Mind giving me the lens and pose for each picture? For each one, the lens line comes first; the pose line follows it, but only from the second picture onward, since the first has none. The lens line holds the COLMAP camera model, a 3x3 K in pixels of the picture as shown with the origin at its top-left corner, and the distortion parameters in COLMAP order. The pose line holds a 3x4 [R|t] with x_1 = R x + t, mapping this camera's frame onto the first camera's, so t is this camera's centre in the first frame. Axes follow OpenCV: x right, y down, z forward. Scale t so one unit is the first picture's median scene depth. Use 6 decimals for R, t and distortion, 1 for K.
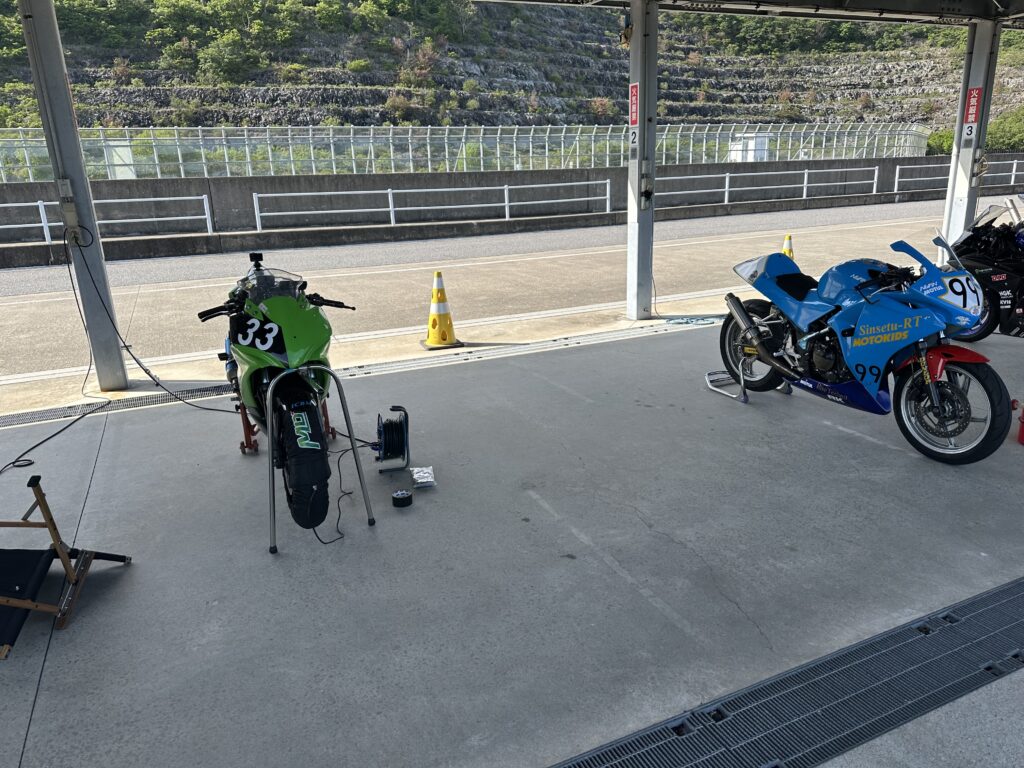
lens RADIAL K [[719.2, 0, 512.0], [0, 719.2, 384.0], [0, 0, 1]] dist [0.189760, -0.372568]
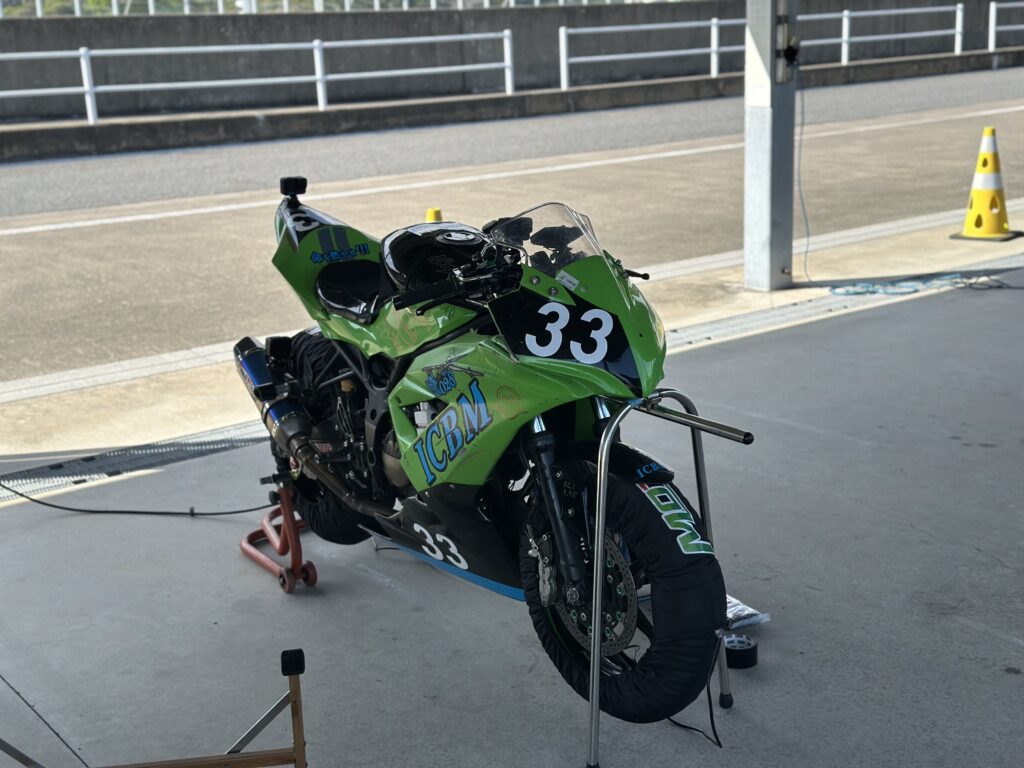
lens RADIAL K [[1428.5, 0, 512.0], [0, 1428.5, 384.0], [0, 0, 1]] dist [0.119664, 0.008848]
pose [[0.977476, -0.053015, 0.204280, -0.220733], [0.059896, 0.997822, -0.027646, -0.003419], [-0.202370, 0.039259, 0.978522, 0.023186]]
